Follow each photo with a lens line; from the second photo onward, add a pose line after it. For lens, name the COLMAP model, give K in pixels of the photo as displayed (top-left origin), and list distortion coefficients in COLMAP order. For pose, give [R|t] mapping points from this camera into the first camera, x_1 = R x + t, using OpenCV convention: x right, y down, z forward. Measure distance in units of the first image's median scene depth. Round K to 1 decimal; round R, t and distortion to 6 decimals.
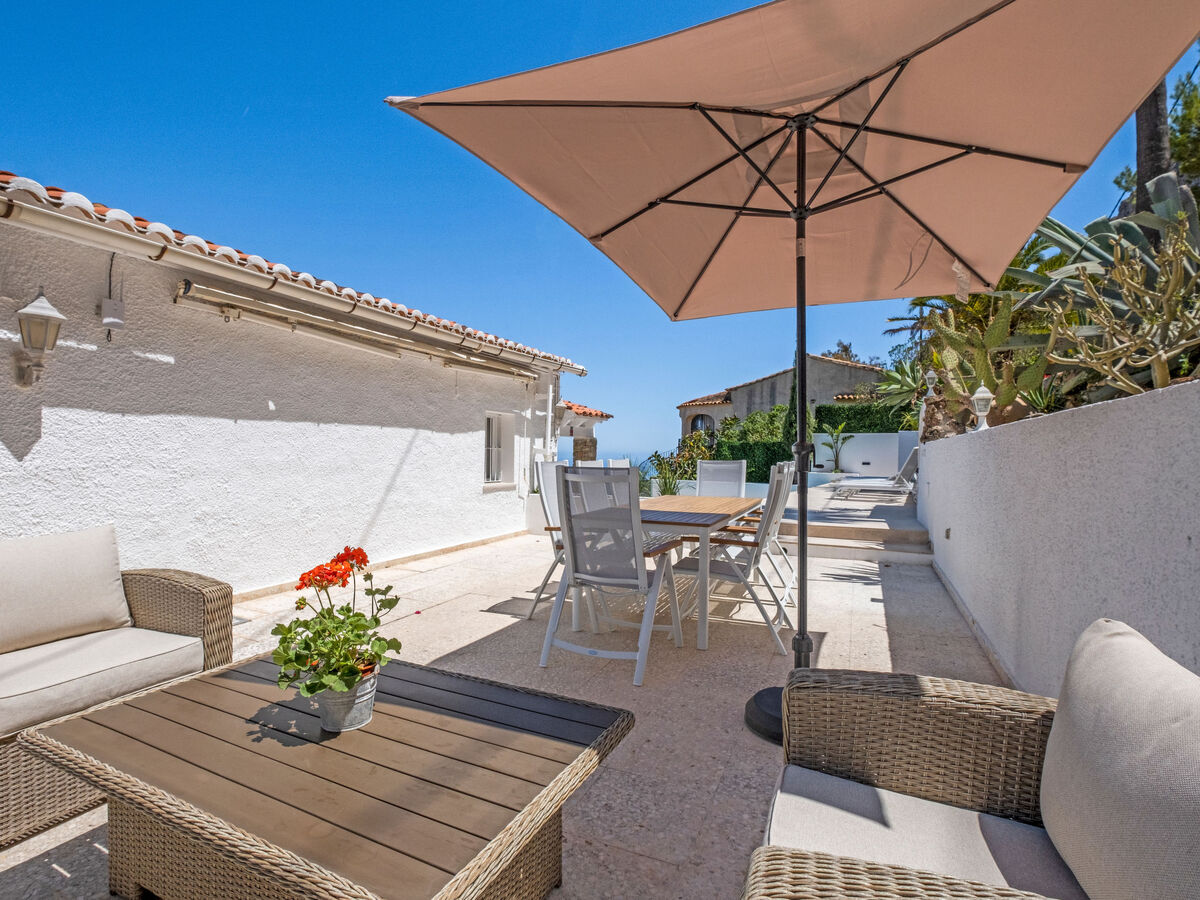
lens RADIAL K [[614.9, 0, 590.1], [0, 614.9, 450.0], [0, 0, 1]] dist [0.001222, 0.000440]
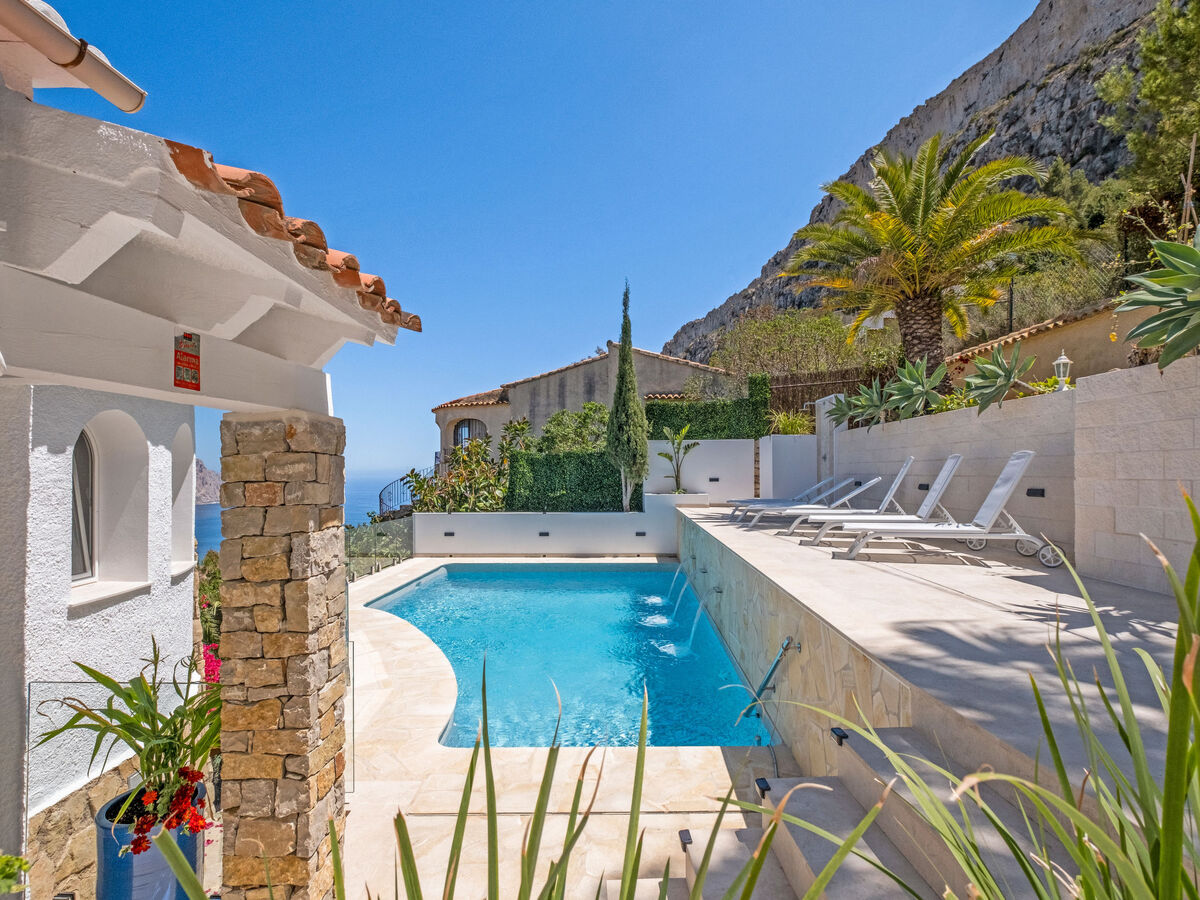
lens RADIAL K [[601.7, 0, 592.0], [0, 601.7, 461.2], [0, 0, 1]] dist [-0.000979, -0.000307]
pose [[0.902042, -0.016518, 0.431332, -0.002895], [0.018800, 0.999823, -0.001027, -0.002188], [-0.431238, 0.009035, 0.902193, 0.321751]]
